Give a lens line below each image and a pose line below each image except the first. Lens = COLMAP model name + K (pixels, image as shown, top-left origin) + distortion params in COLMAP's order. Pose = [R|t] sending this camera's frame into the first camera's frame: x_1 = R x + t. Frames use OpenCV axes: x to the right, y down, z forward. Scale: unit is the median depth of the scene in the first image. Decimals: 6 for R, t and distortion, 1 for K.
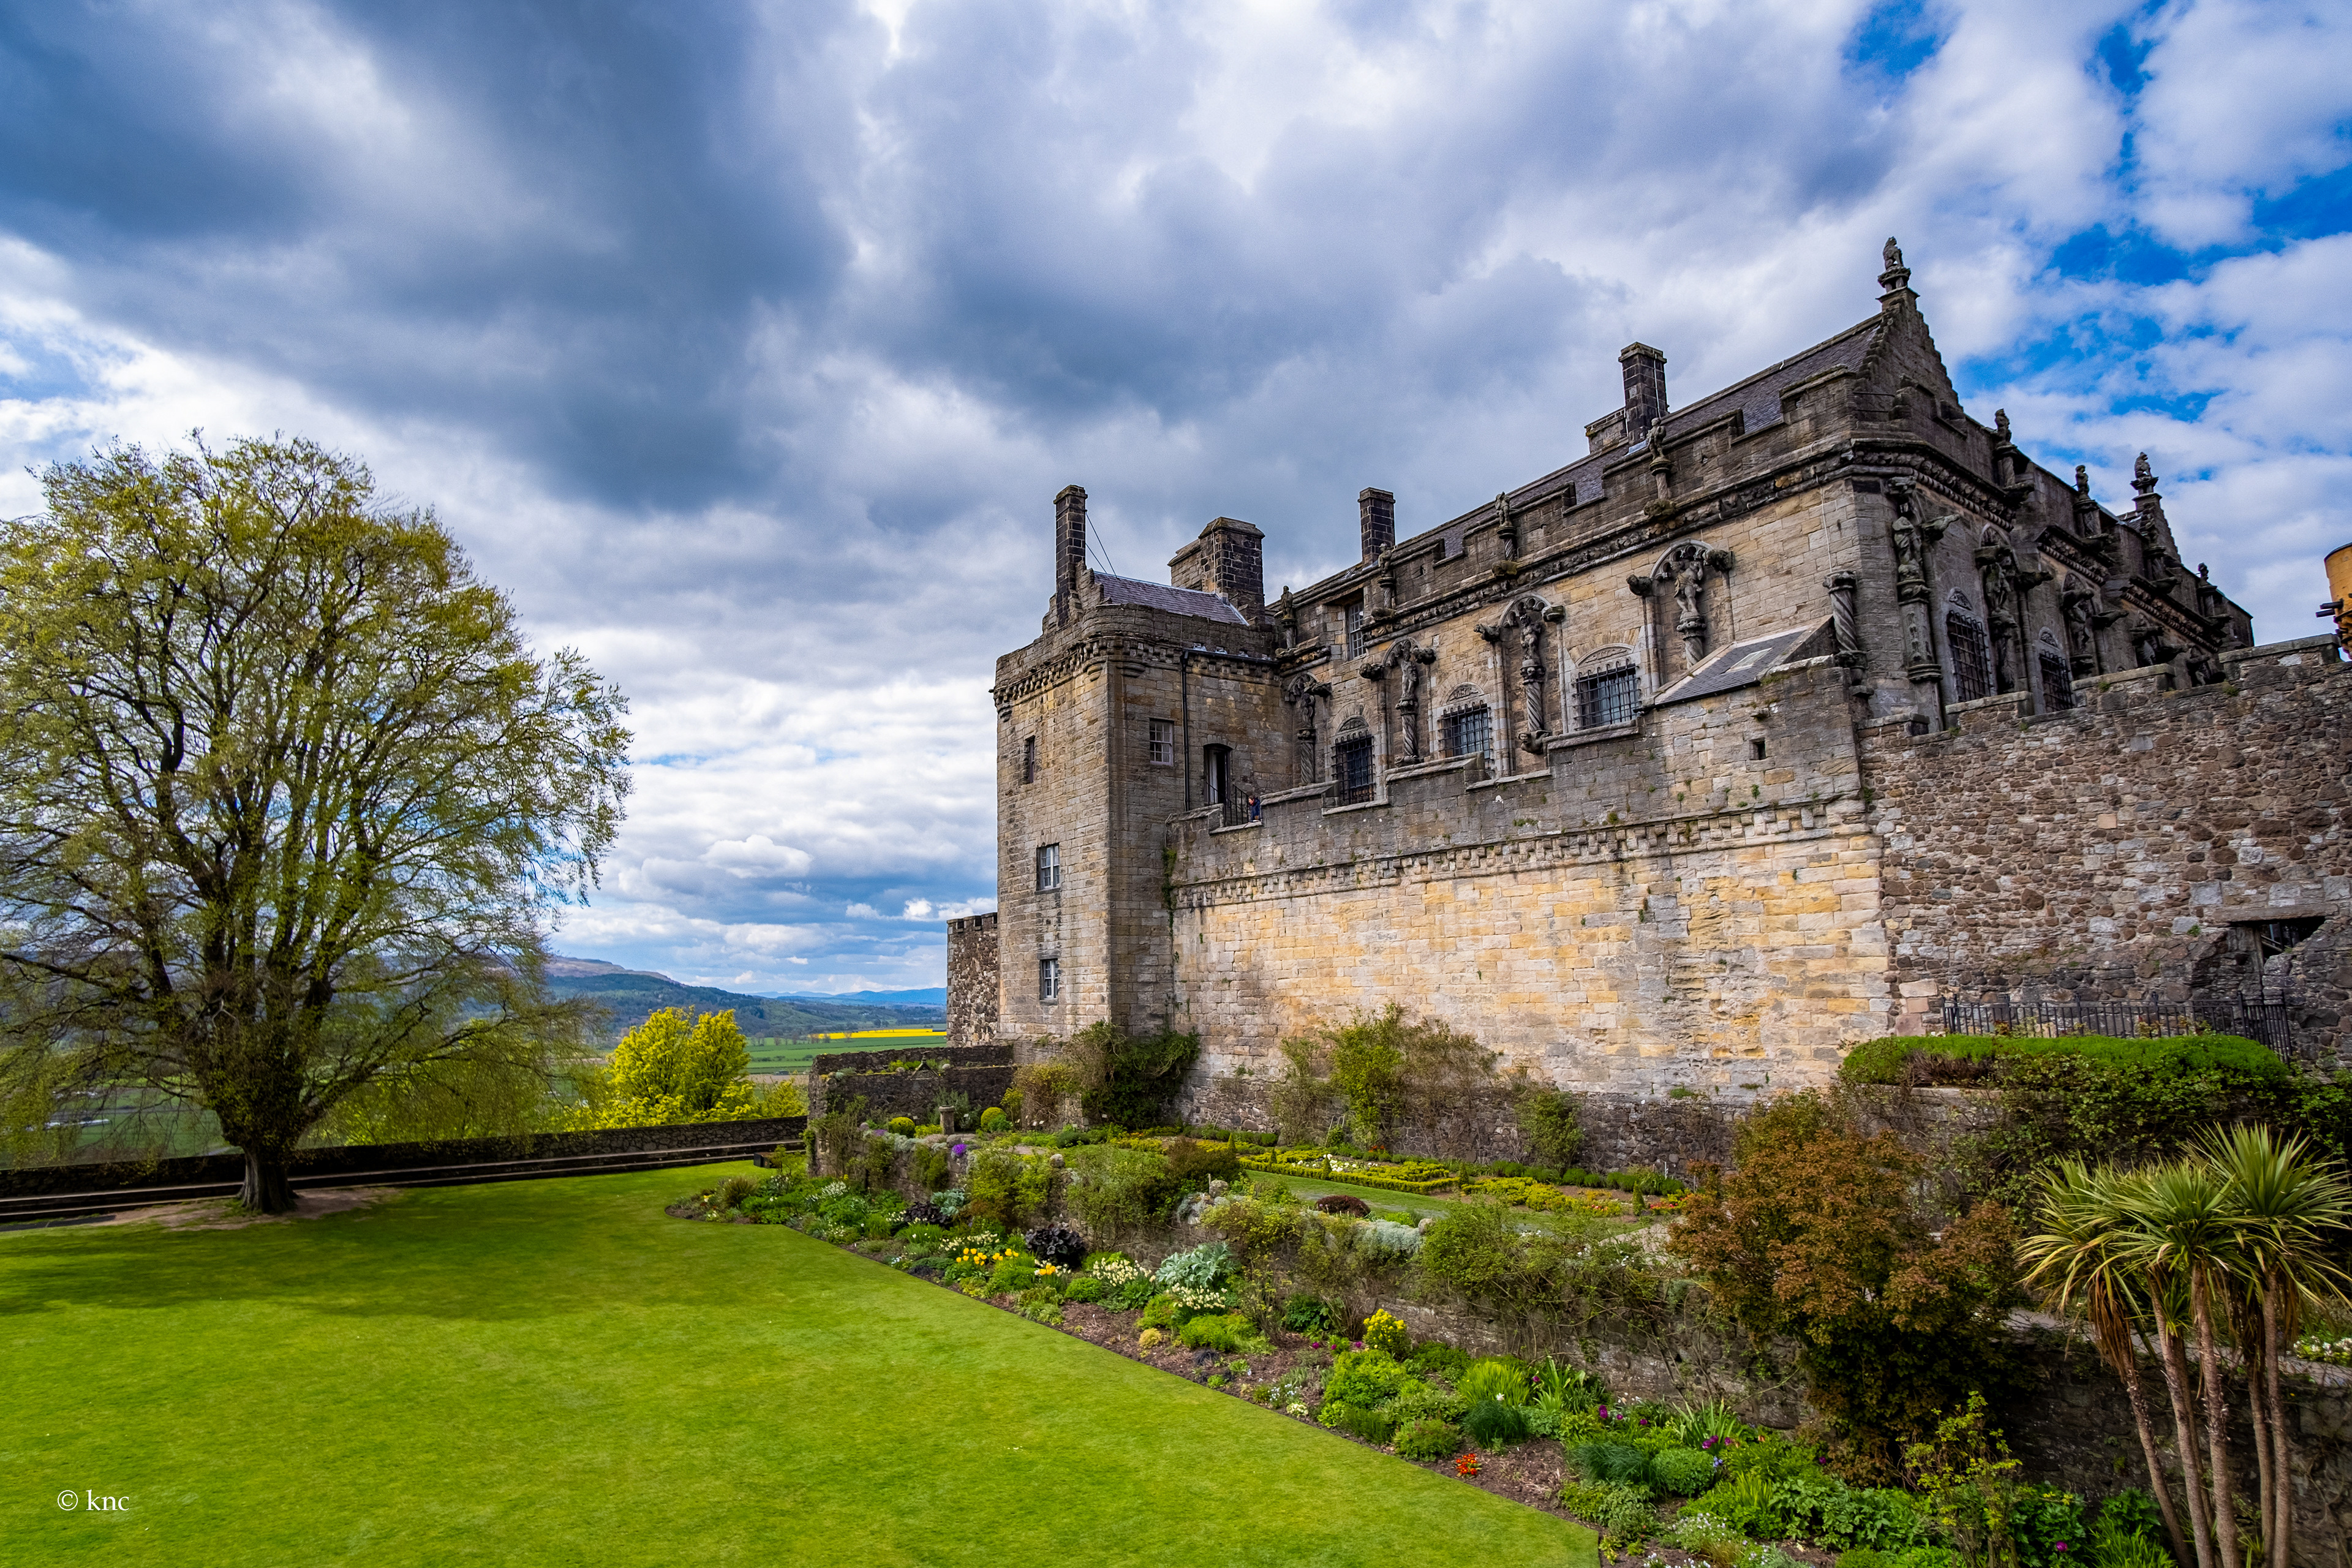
lens RADIAL K [[1276.1, 0, 1181.5], [0, 1276.1, 775.2], [0, 0, 1]] dist [-0.035207, 0.010009]
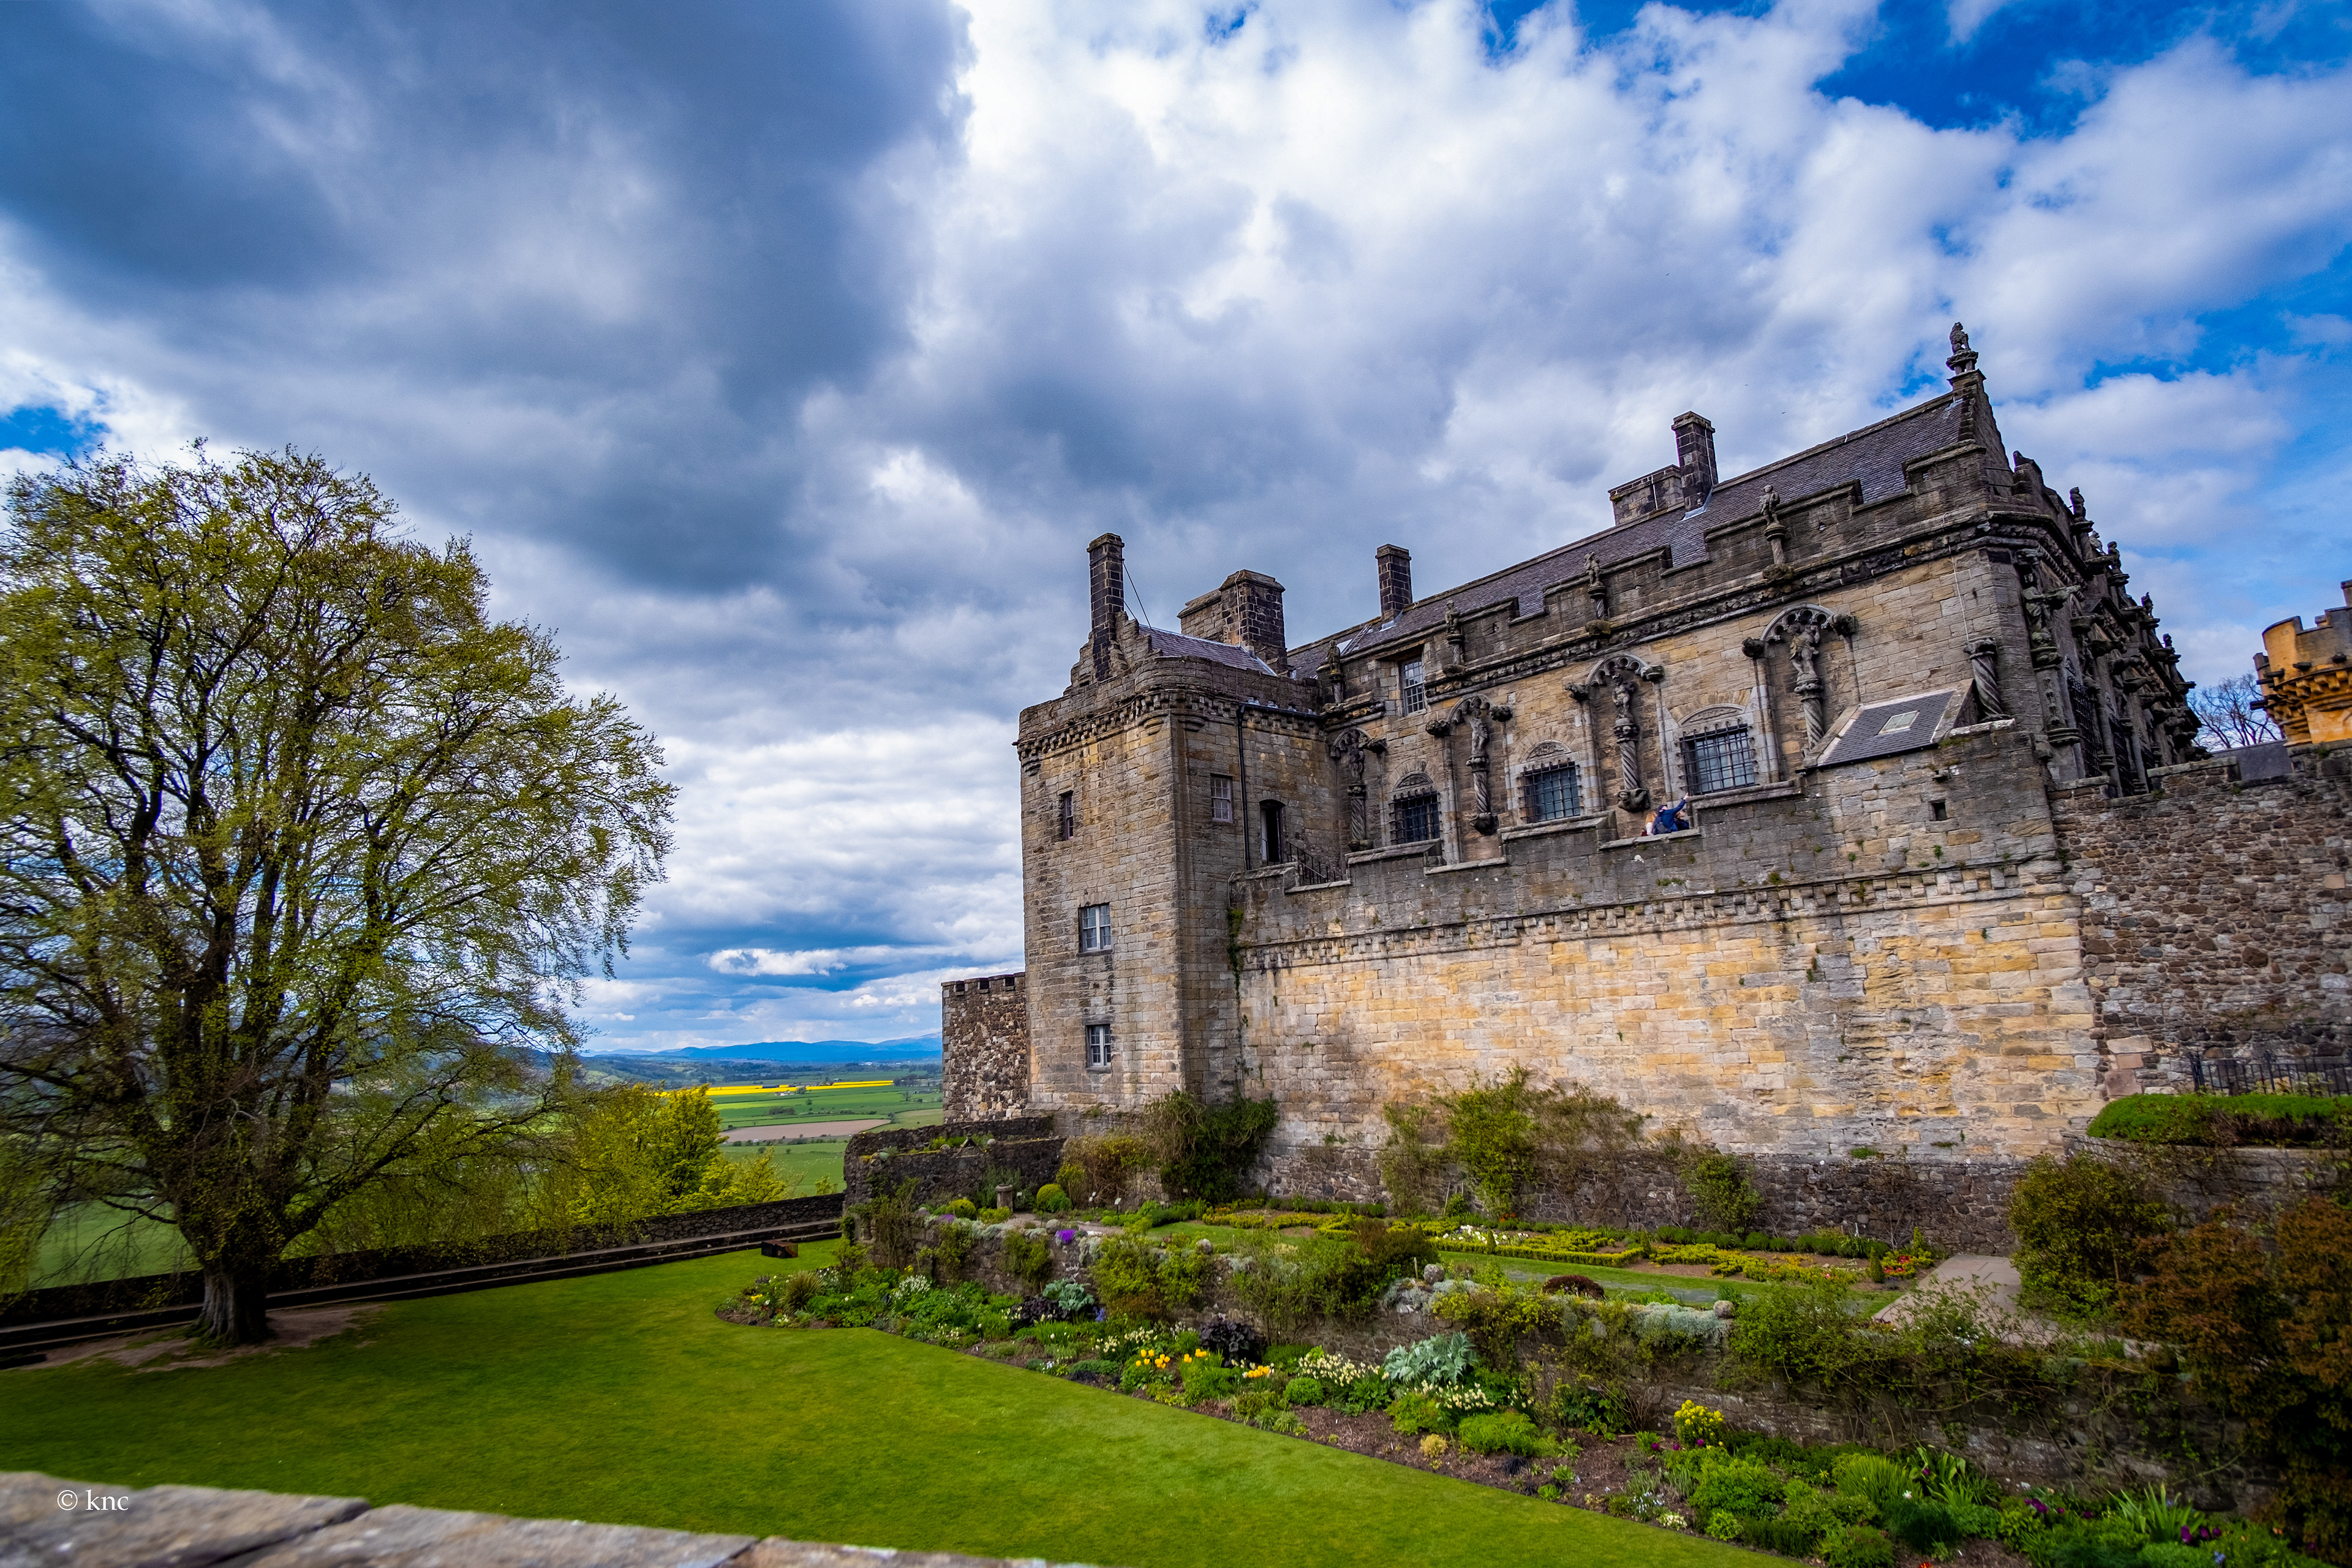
lens RADIAL K [[1262.1, 0, 1183.8], [0, 1262.1, 776.1], [0, 0, 1]] dist [-0.036230, 0.011347]
pose [[0.991675, 0.004005, 0.128704, -0.208070], [0.000877, 0.999283, -0.037858, -0.007943], [-0.128763, 0.037656, 0.990960, 0.061825]]
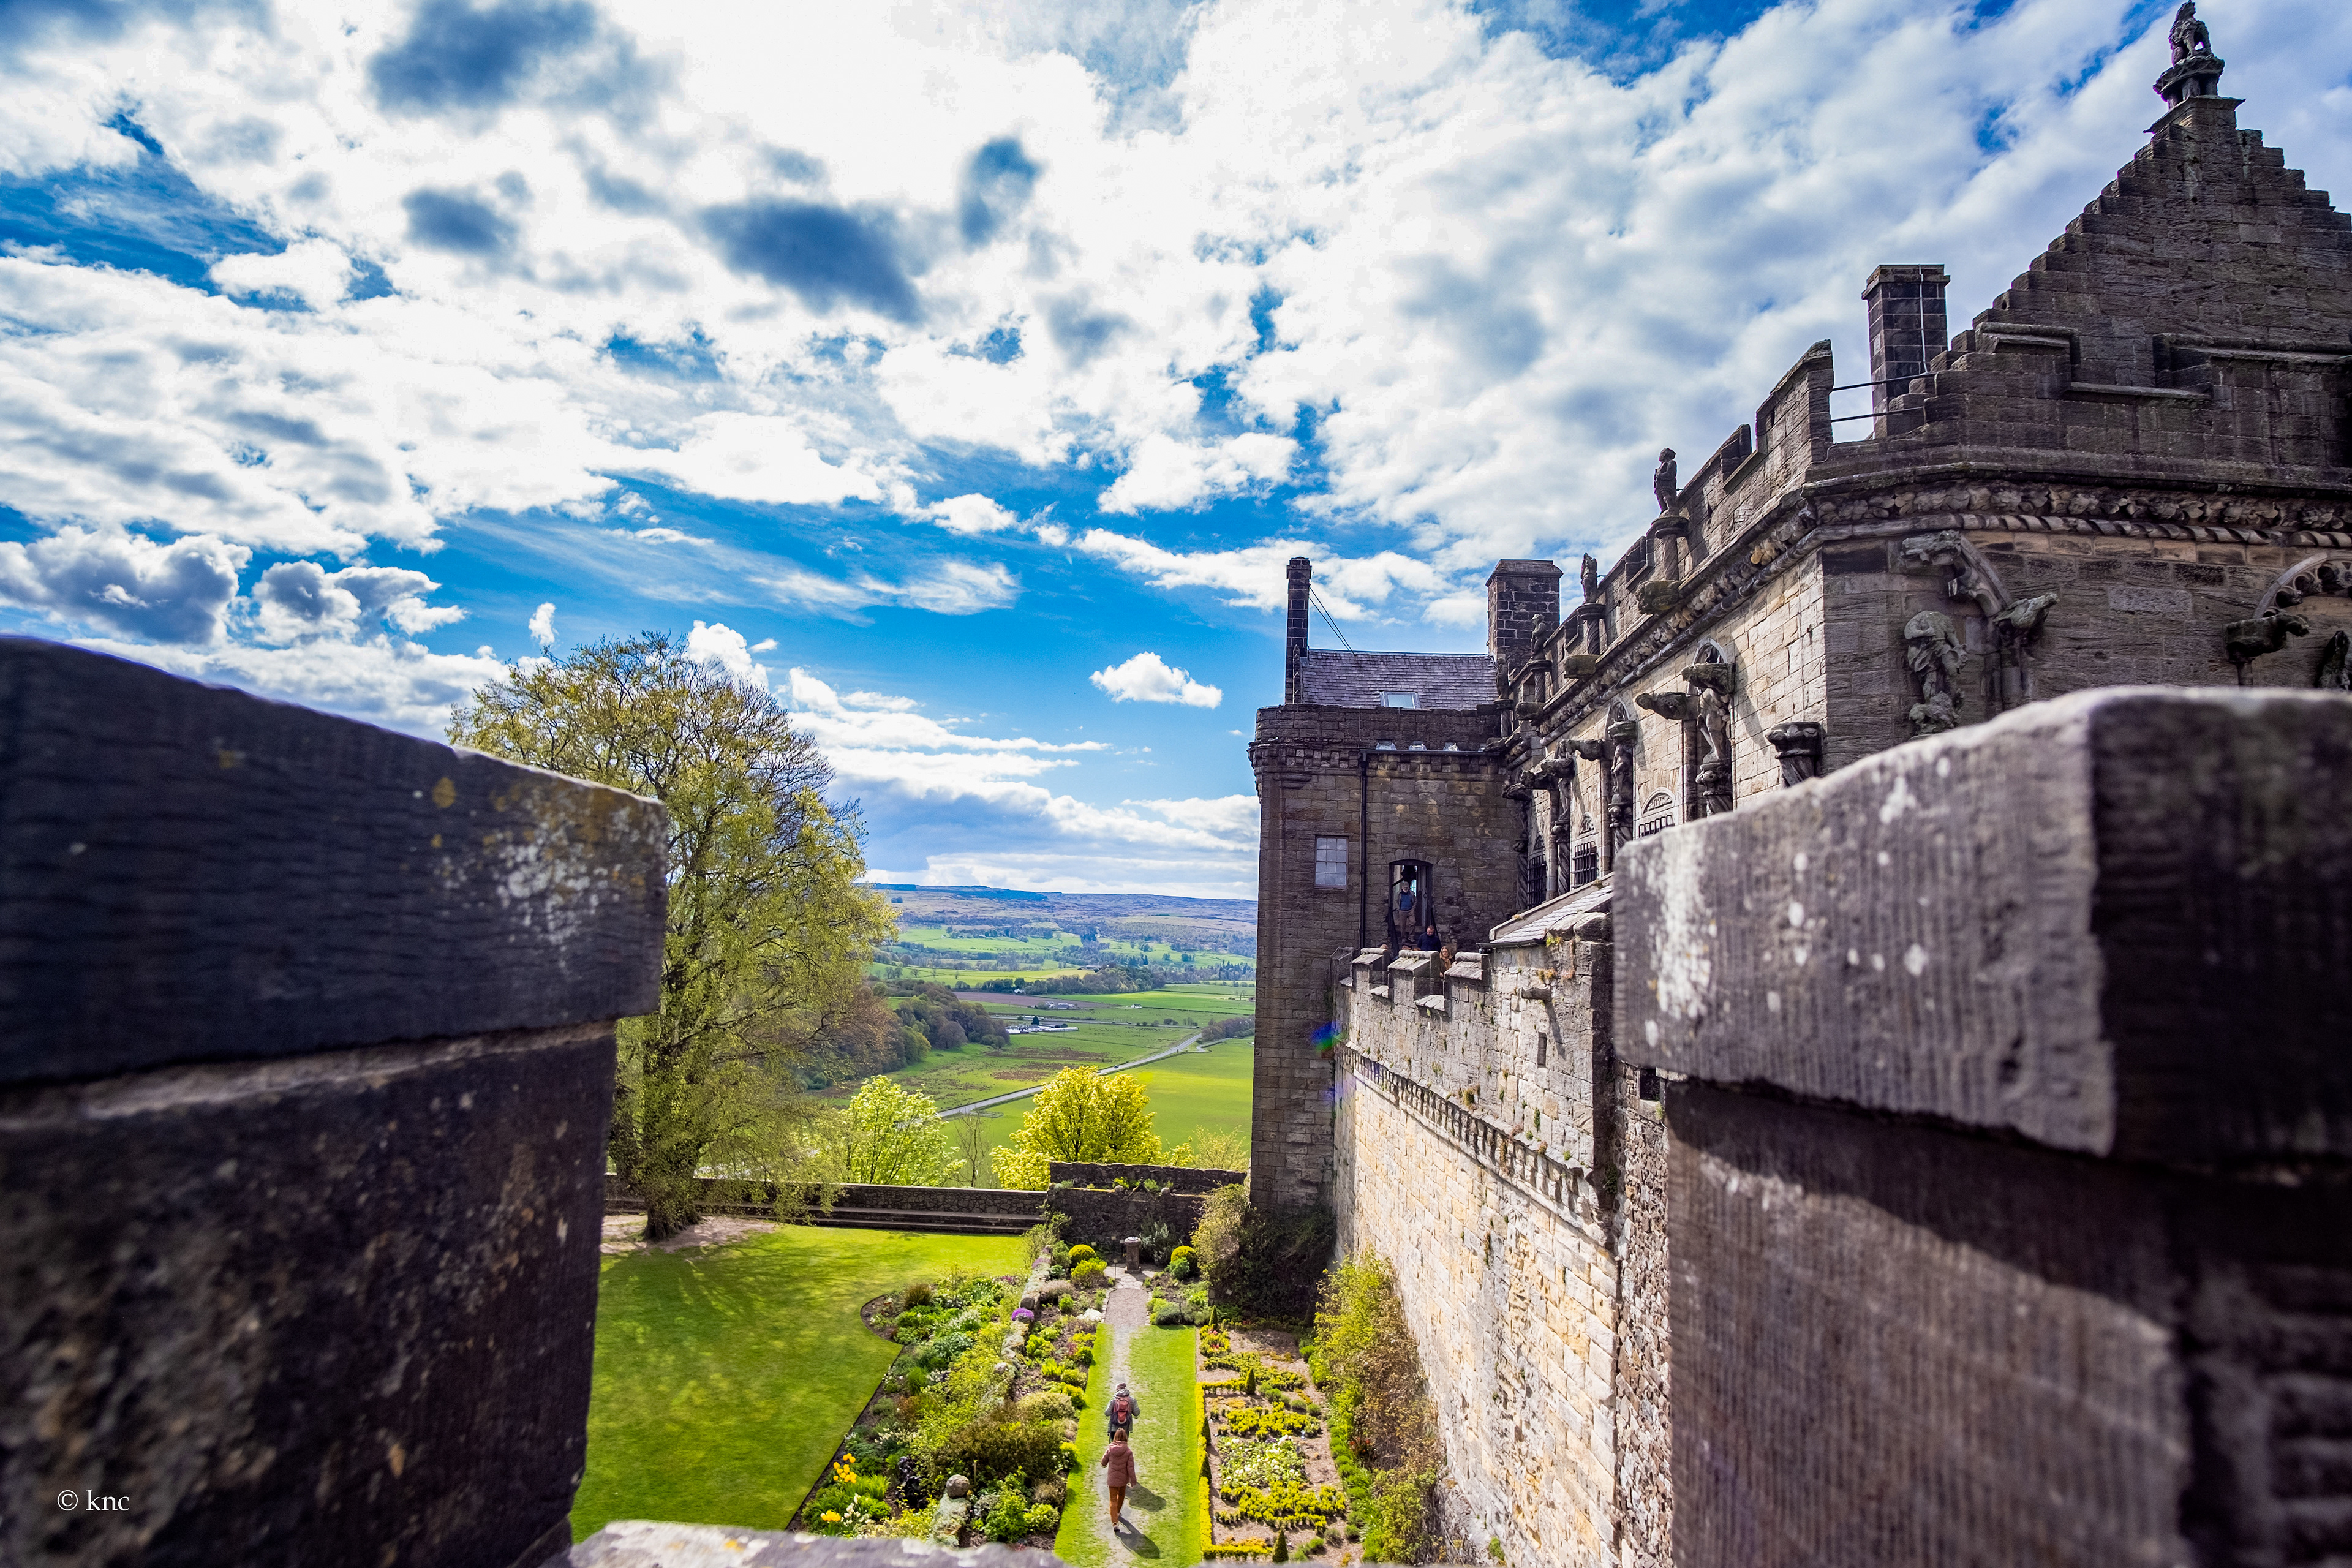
lens RADIAL K [[1276.1, 0, 1181.5], [0, 1276.1, 775.2], [0, 0, 1]] dist [-0.035207, 0.010009]
pose [[0.806681, -0.027865, -0.590330, 0.511098], [0.047630, 0.998704, 0.017946, -0.129696], [0.589064, -0.042595, 0.806963, 0.306993]]
